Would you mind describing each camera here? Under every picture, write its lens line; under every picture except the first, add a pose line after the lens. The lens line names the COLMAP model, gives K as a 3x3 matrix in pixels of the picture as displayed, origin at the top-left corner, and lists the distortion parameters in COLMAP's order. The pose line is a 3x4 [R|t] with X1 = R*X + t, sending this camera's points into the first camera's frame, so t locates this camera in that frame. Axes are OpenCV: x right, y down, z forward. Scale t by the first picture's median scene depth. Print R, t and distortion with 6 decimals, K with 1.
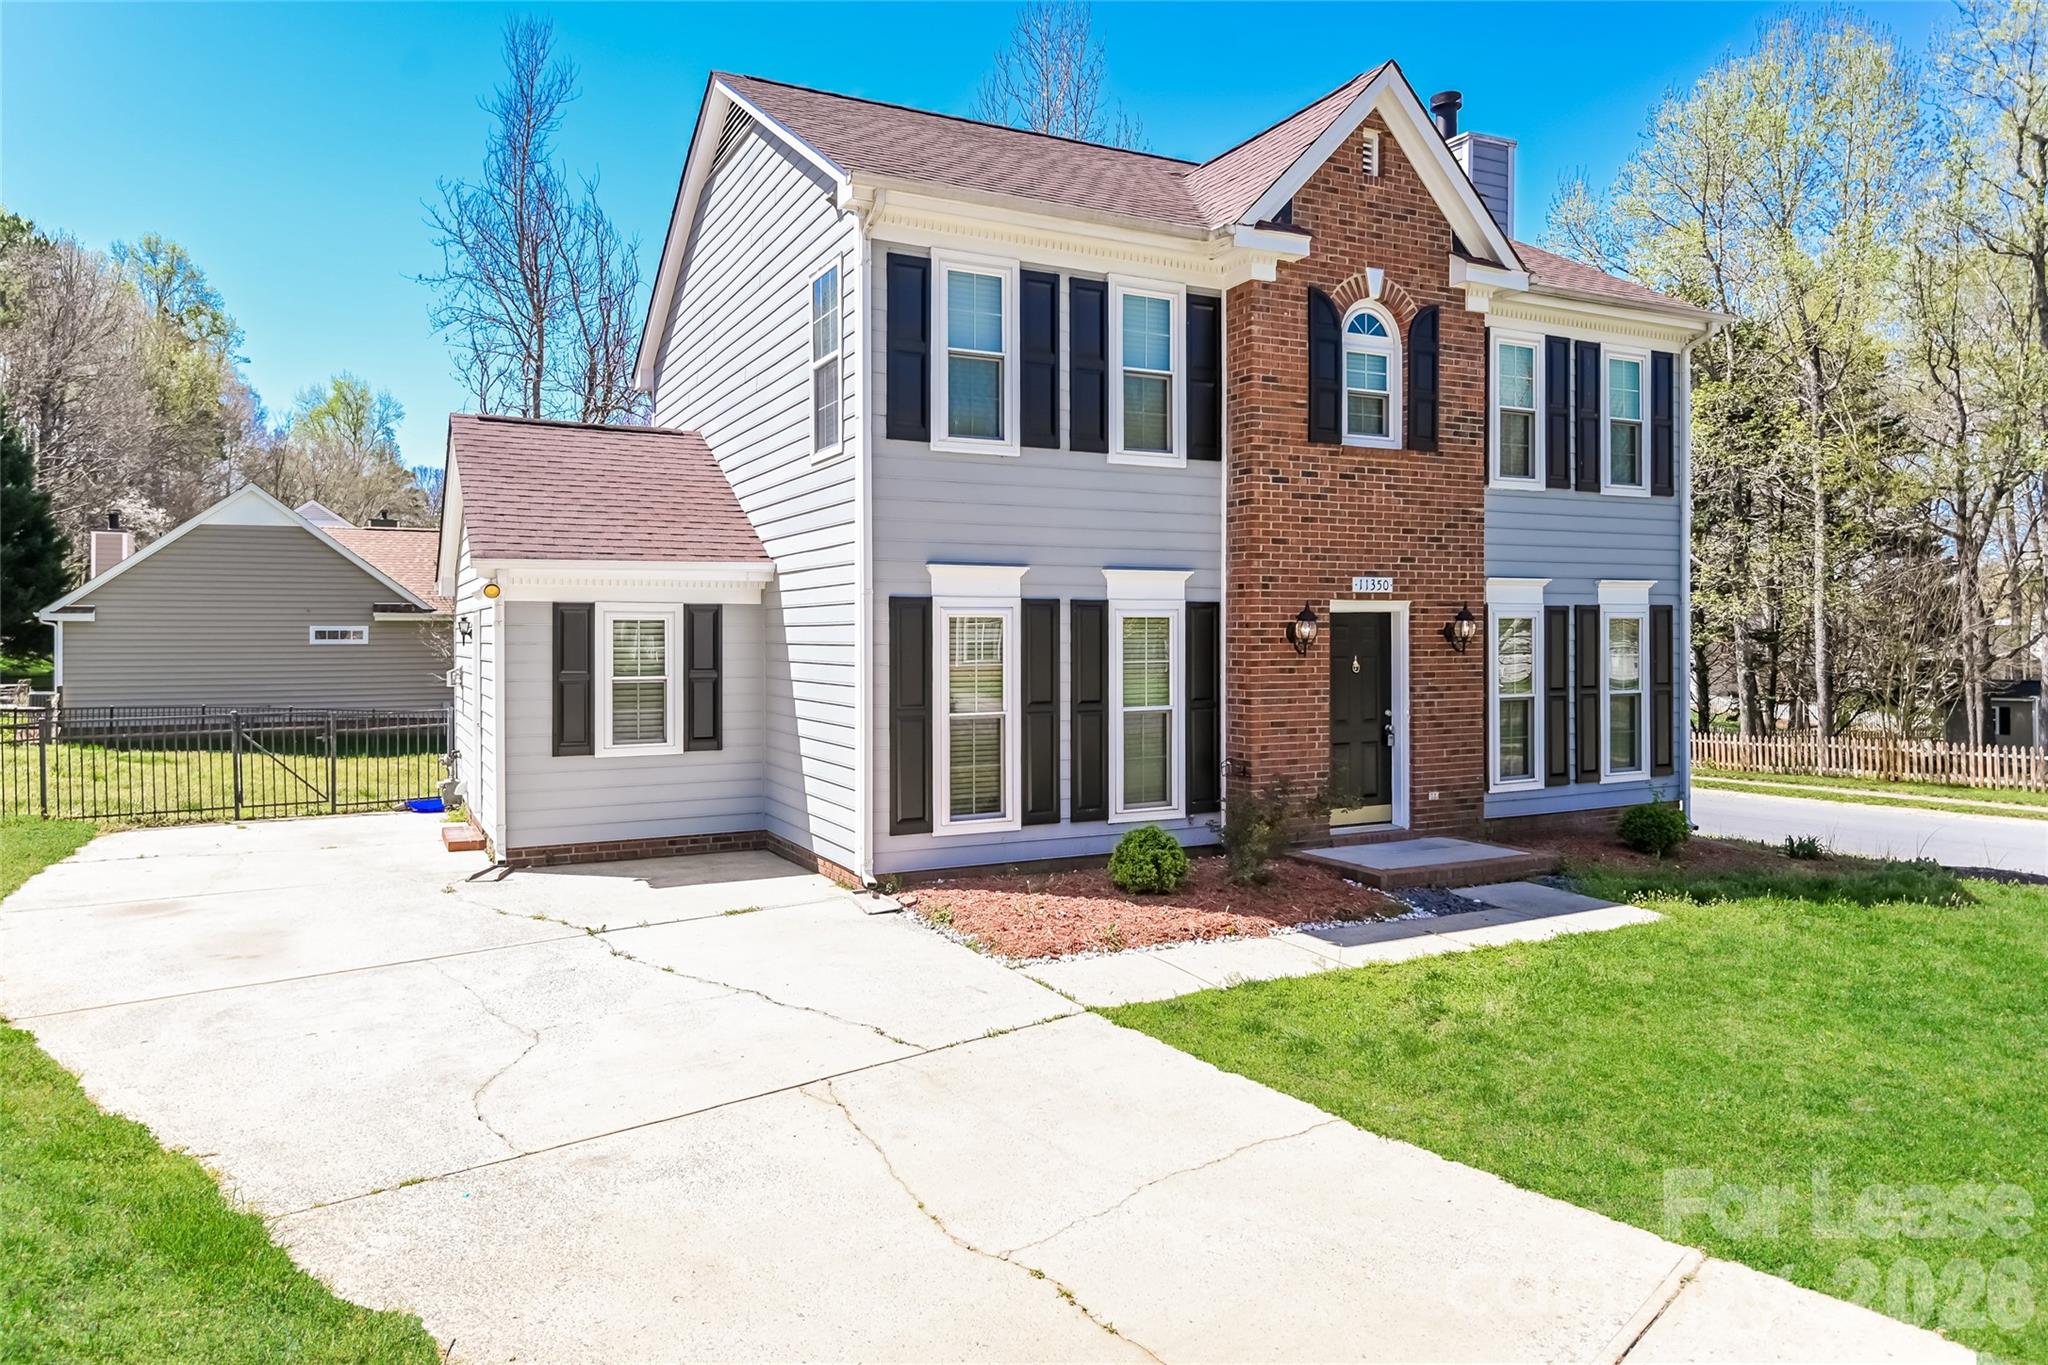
lens RADIAL K [[1300.2, 0, 1025.6], [0, 1300.2, 607.3], [0, 0, 1]] dist [0.005740, 0.000531]
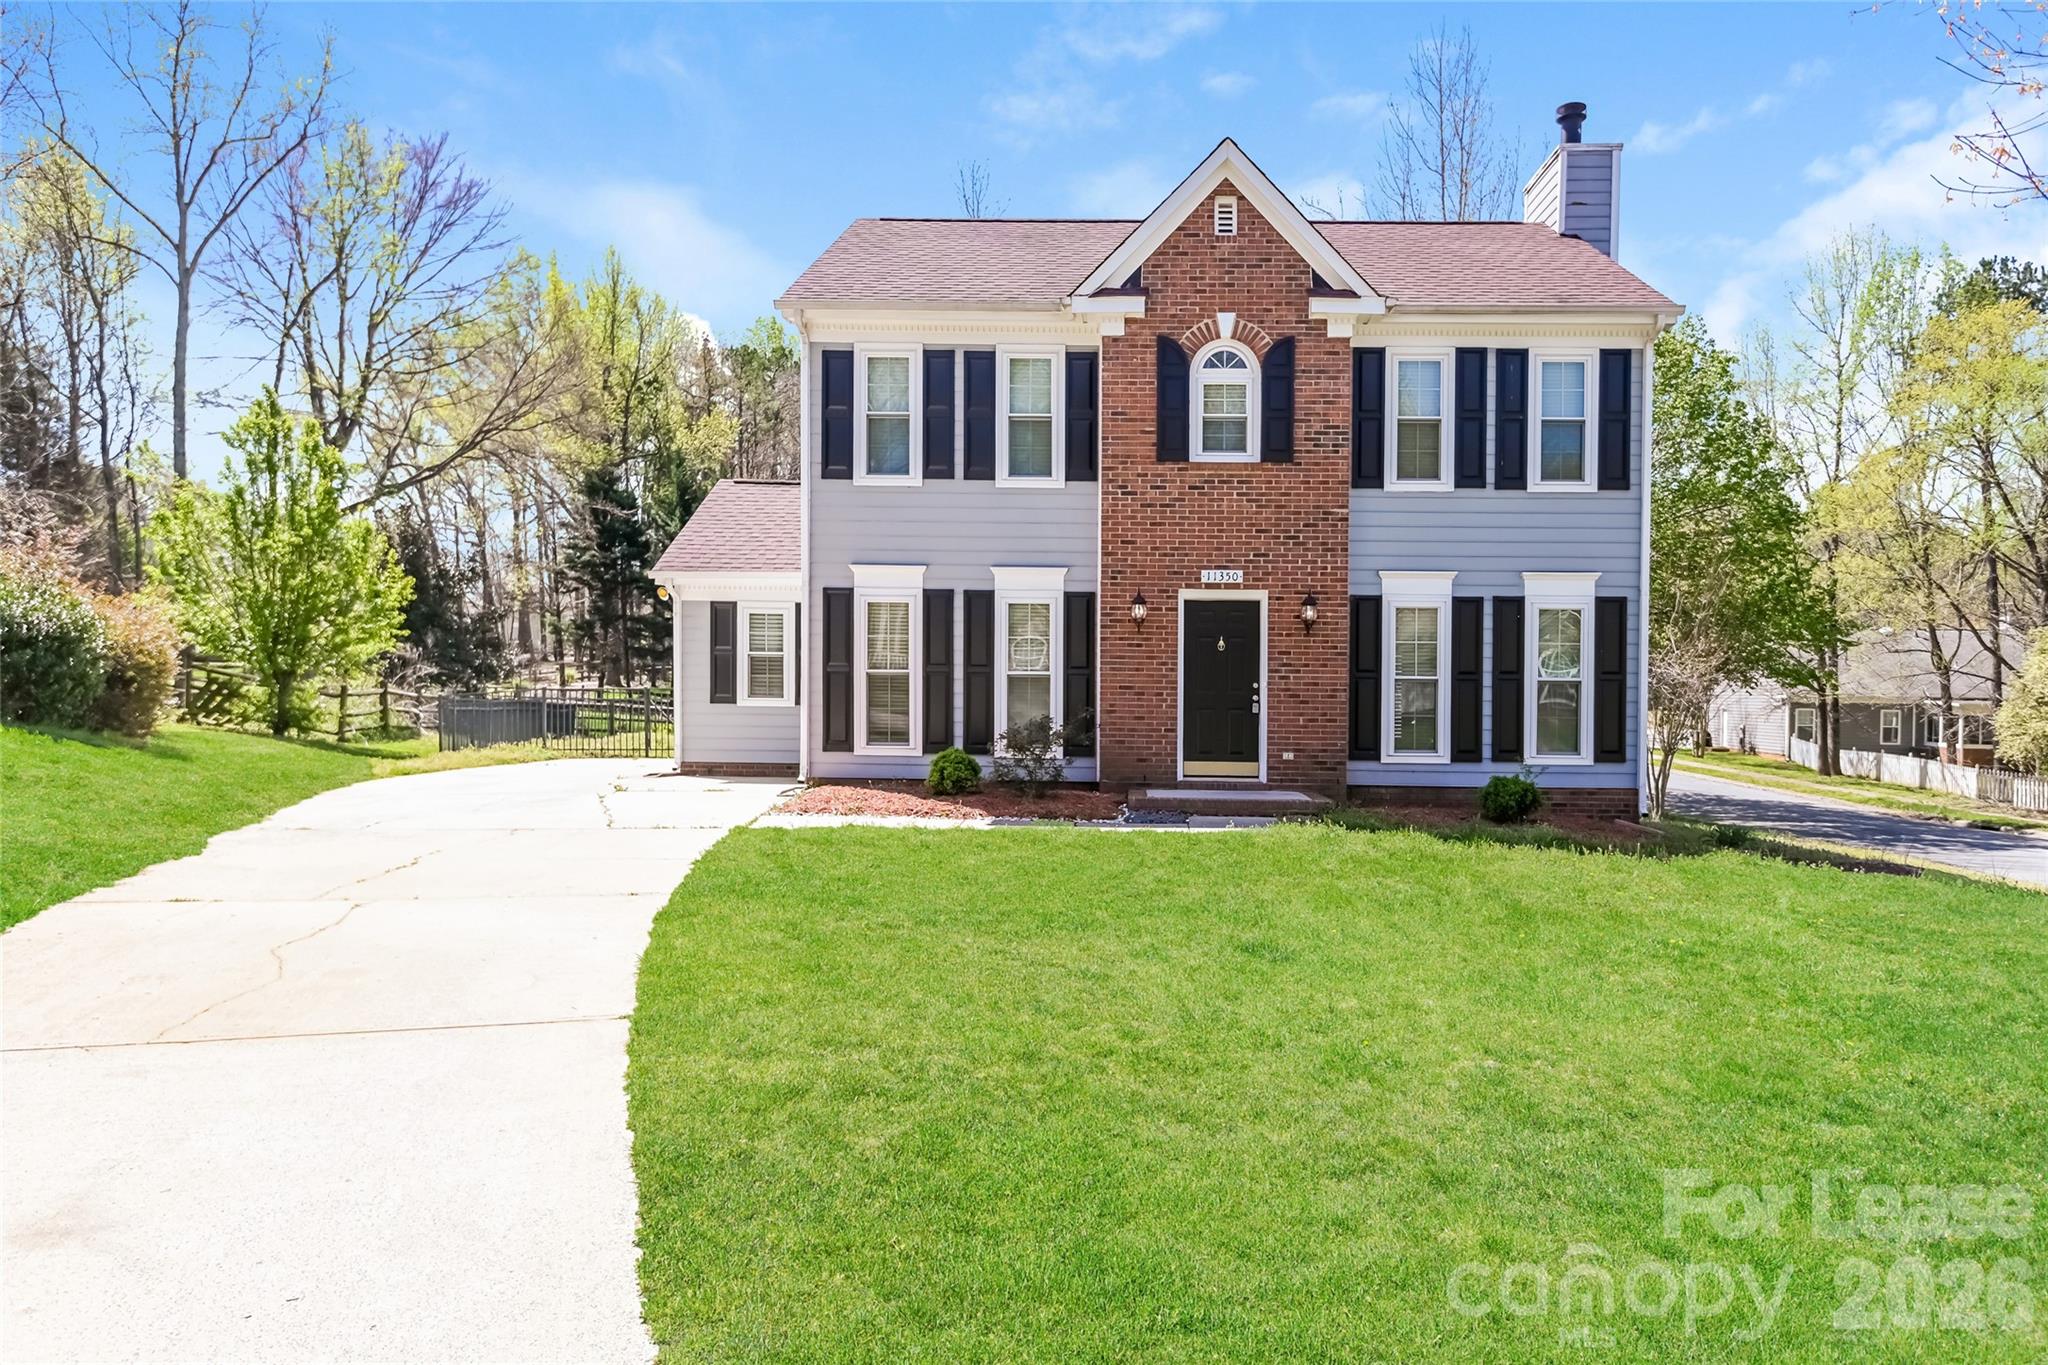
lens RADIAL K [[1250.6, 0, 1024.0], [0, 1250.6, 682.5], [0, 0, 1]] dist [0.016943, 0.000258]
pose [[0.879657, 0.015469, -0.475357, 0.670488], [-0.008096, 0.999813, 0.017554, 0.063514], [0.475540, -0.011593, 0.879618, -0.113263]]
